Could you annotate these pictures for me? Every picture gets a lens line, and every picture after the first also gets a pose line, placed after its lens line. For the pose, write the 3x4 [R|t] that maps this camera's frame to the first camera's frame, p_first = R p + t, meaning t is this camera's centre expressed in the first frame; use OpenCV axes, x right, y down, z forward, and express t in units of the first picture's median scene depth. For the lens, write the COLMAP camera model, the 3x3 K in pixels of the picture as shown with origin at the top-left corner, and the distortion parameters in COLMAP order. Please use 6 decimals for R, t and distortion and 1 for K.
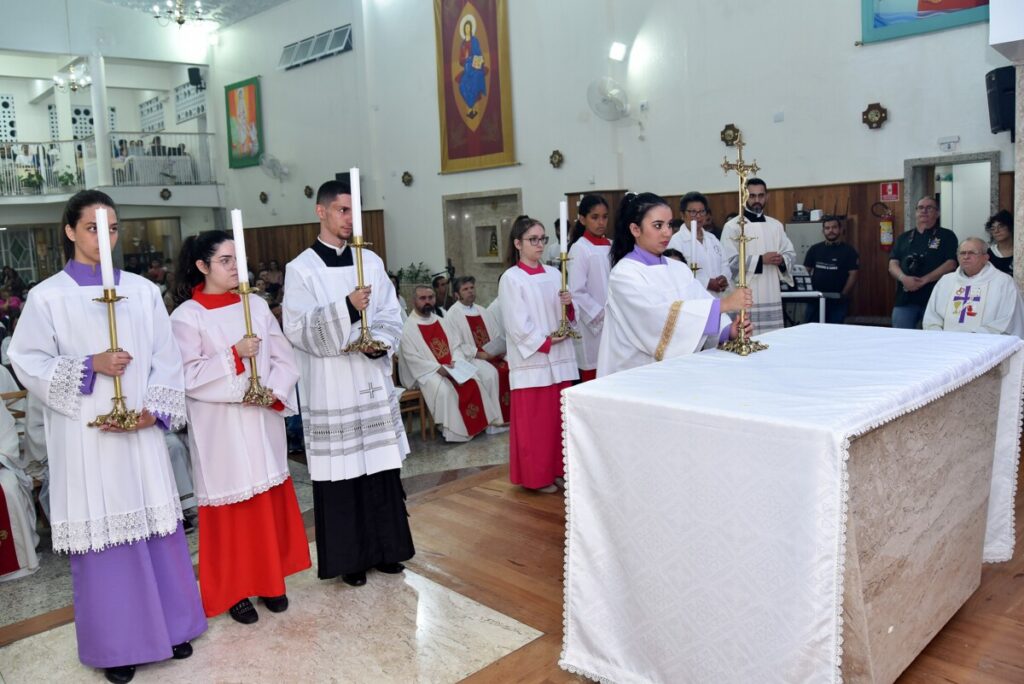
lens RADIAL K [[758.7, 0, 513.2], [0, 758.7, 308.1], [0, 0, 1]] dist [-0.103235, 0.055673]
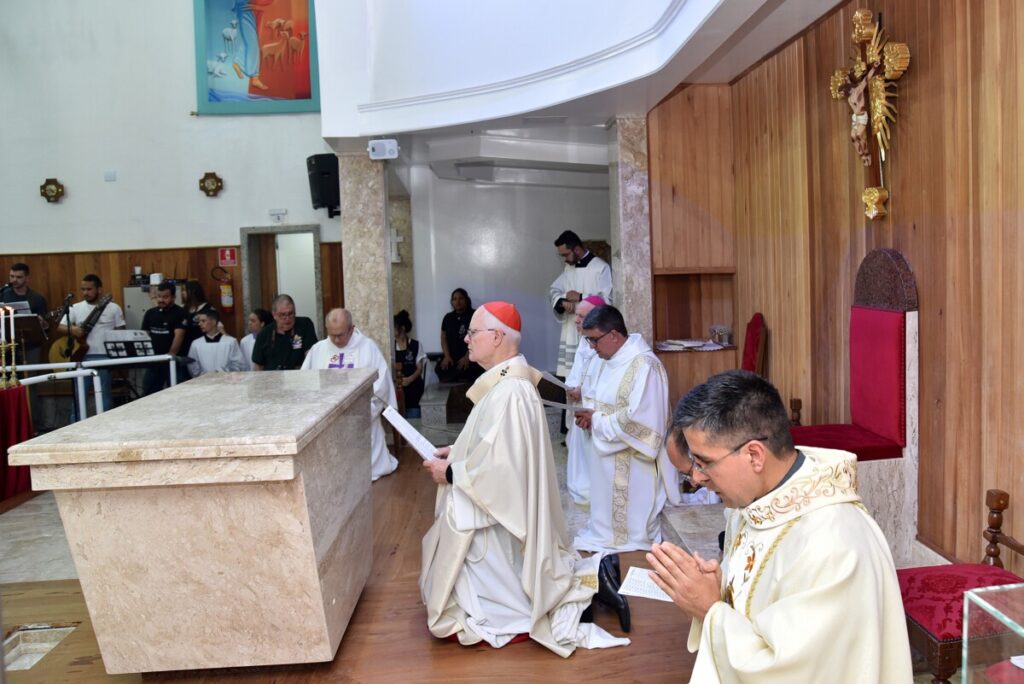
lens RADIAL K [[900.1, 0, 512.5], [0, 900.1, 317.8], [0, 0, 1]] dist [-0.118347, 0.115244]
pose [[0.641674, -0.008382, 0.766932, -0.204313], [0.079624, 0.995265, -0.055742, 0.031976], [-0.762833, 0.096834, 0.639303, -0.111008]]
